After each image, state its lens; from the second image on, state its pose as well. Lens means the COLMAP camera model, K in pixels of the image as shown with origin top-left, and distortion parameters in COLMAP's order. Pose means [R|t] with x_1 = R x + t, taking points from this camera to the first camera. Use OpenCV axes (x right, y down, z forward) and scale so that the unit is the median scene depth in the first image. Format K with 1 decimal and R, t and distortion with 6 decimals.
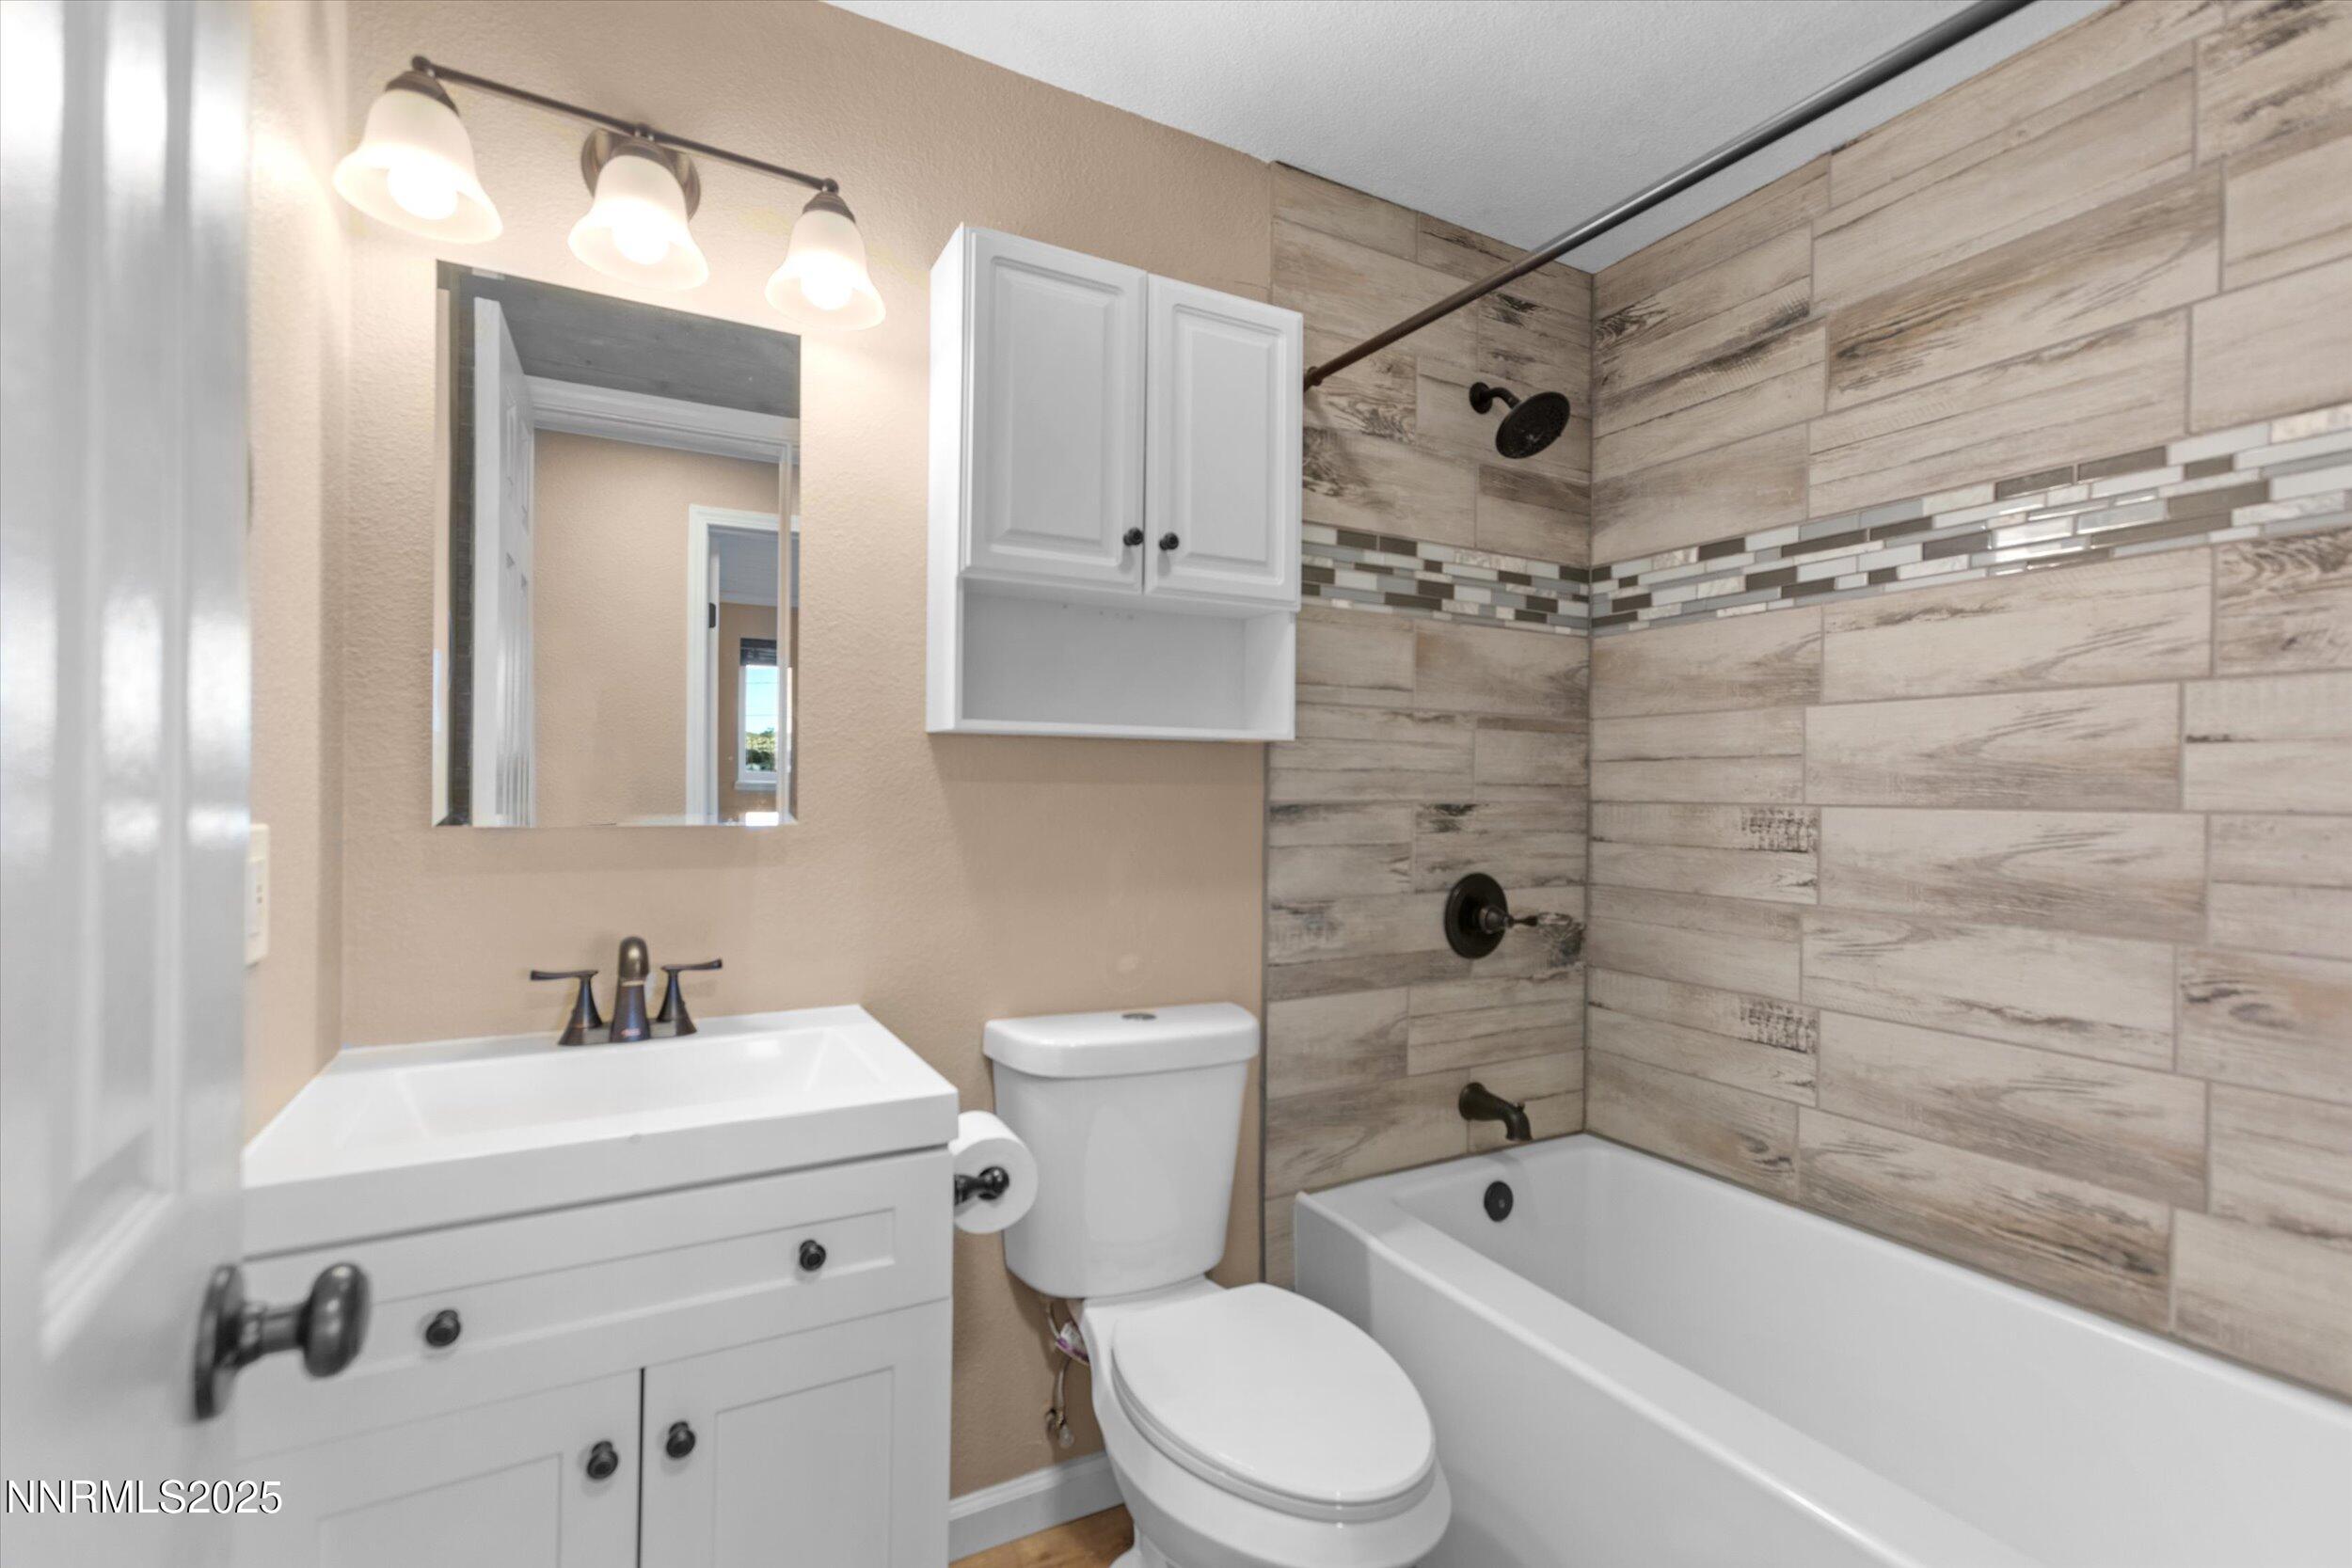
lens RADIAL K [[1068.7, 0, 1165.6], [0, 1068.7, 763.5], [0, 0, 1]] dist [-0.001070, 0.000134]
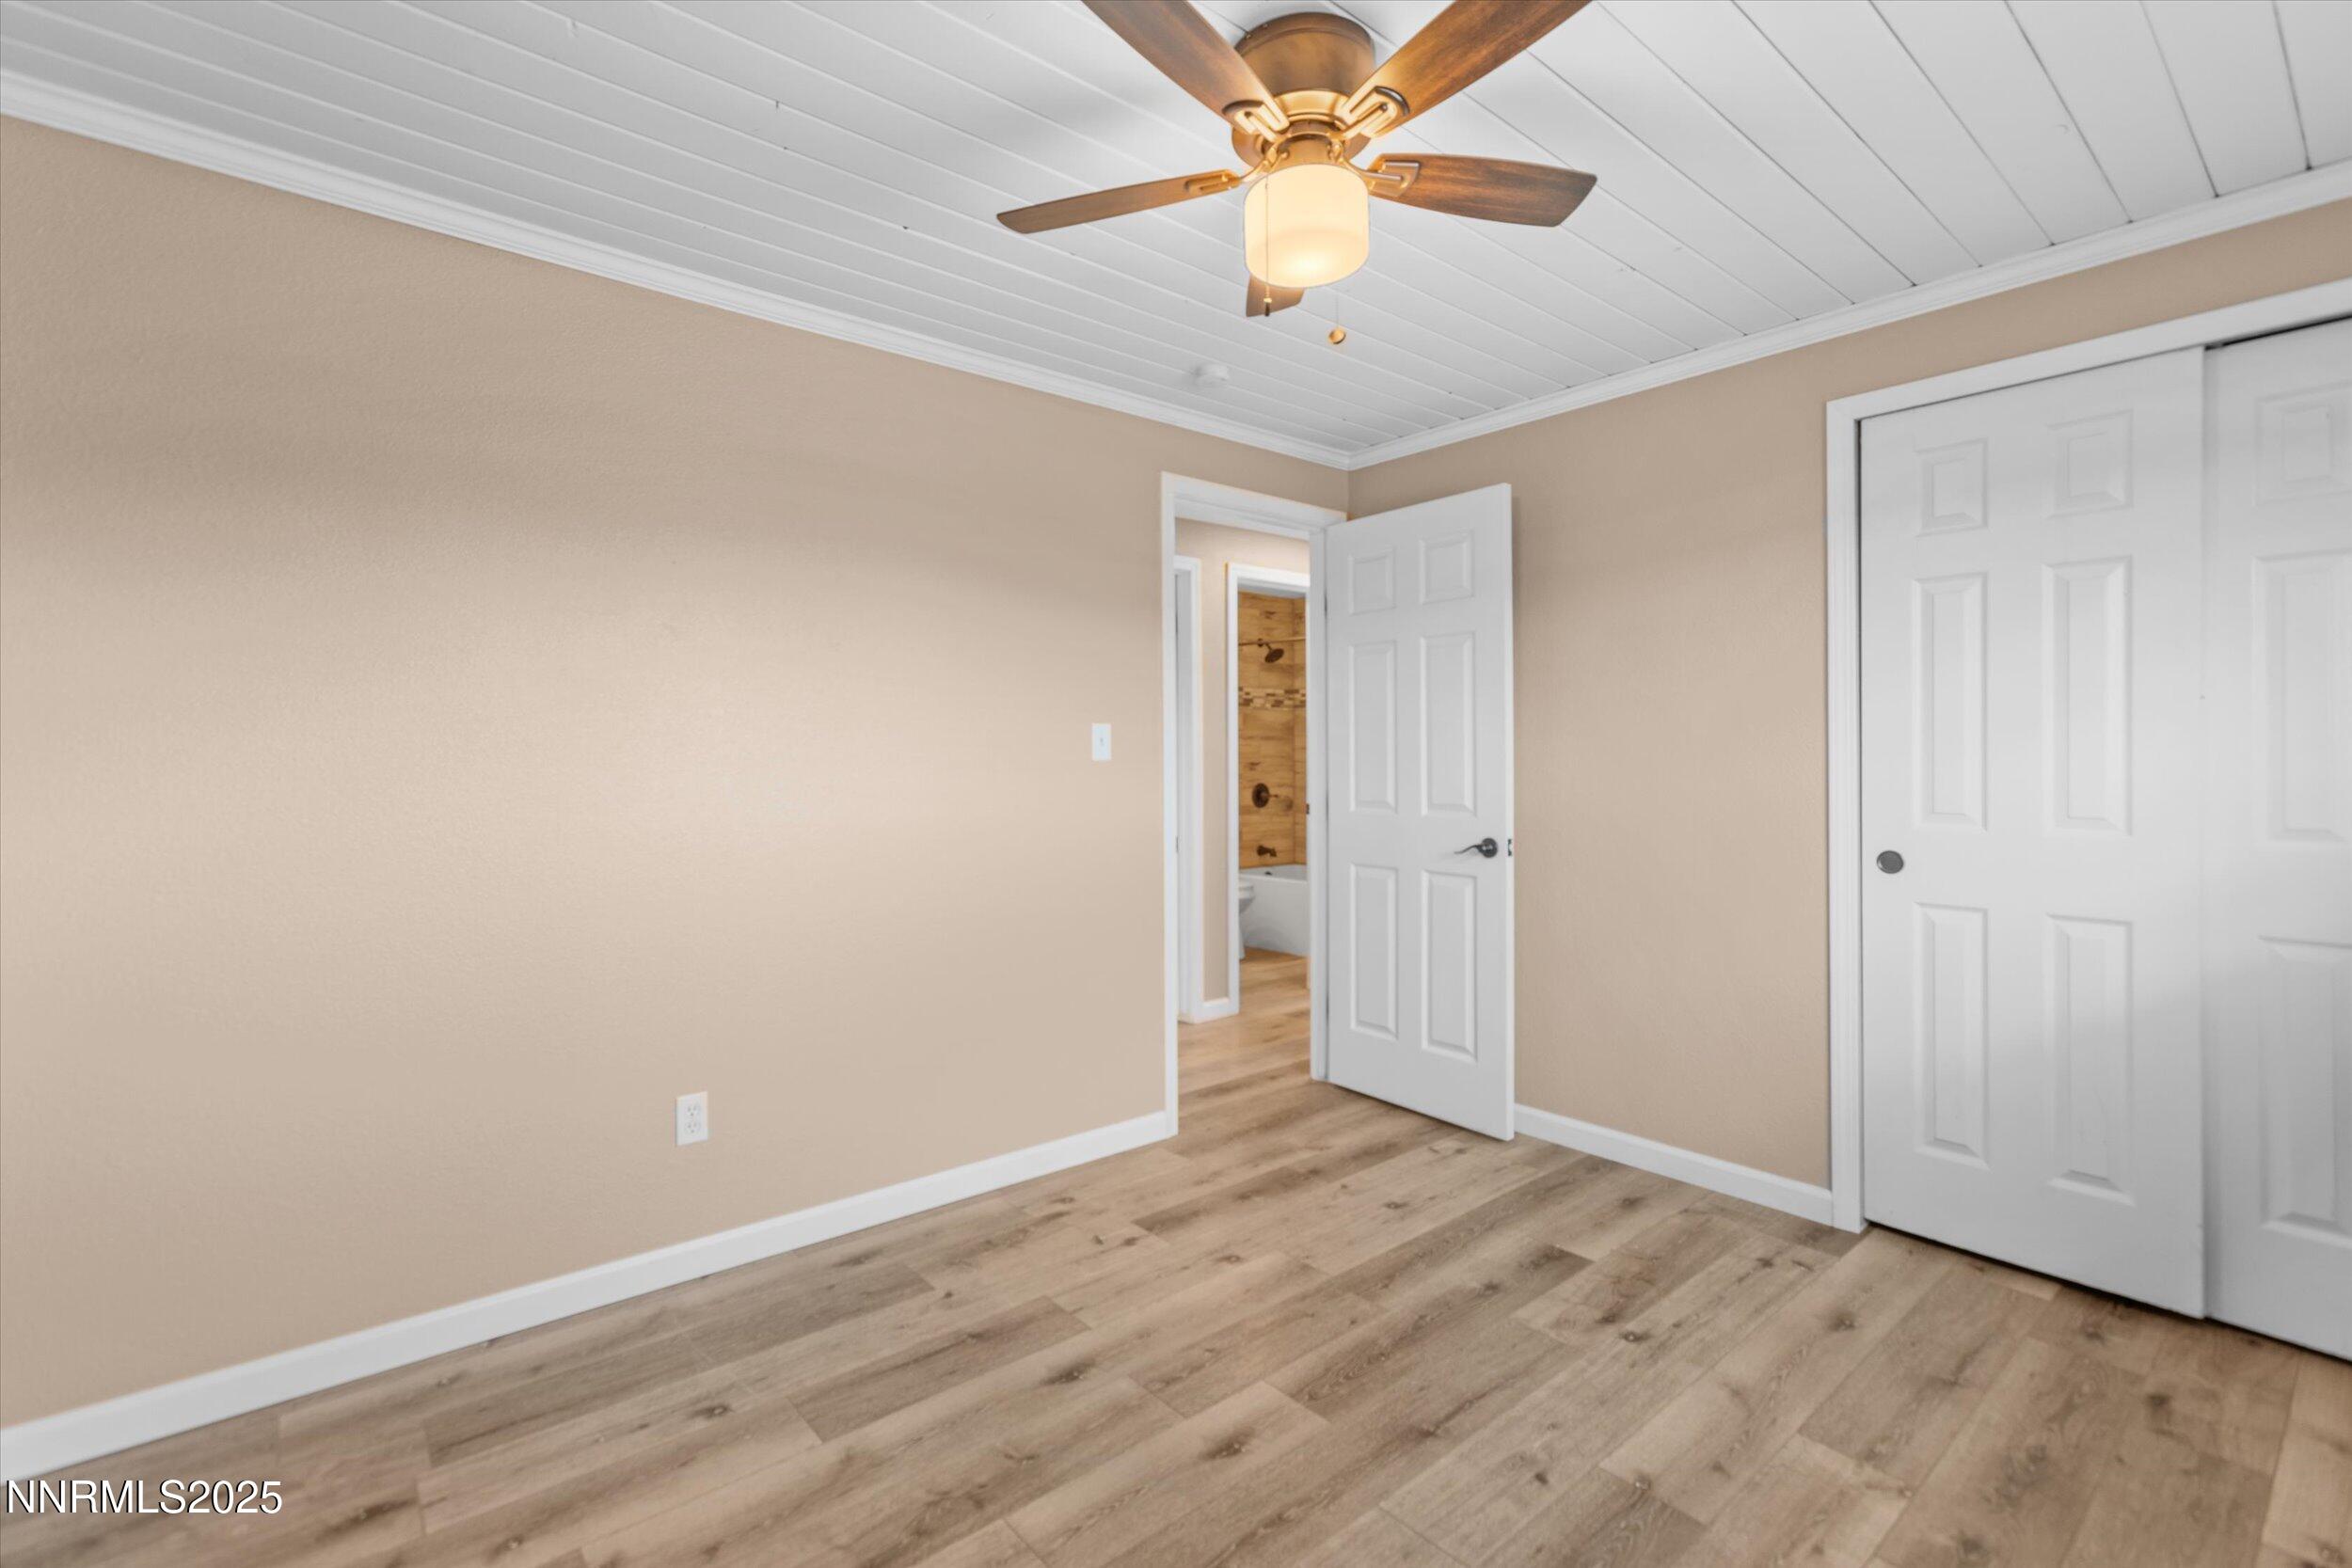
lens RADIAL K [[1068.7, 0, 1165.6], [0, 1068.7, 763.5], [0, 0, 1]] dist [-0.001070, 0.000134]
pose [[0.982845, -0.009349, 0.184197, -0.608085], [0.010643, 0.999925, -0.006035, 0.058896], [-0.184127, 0.007892, 0.982871, -2.199285]]
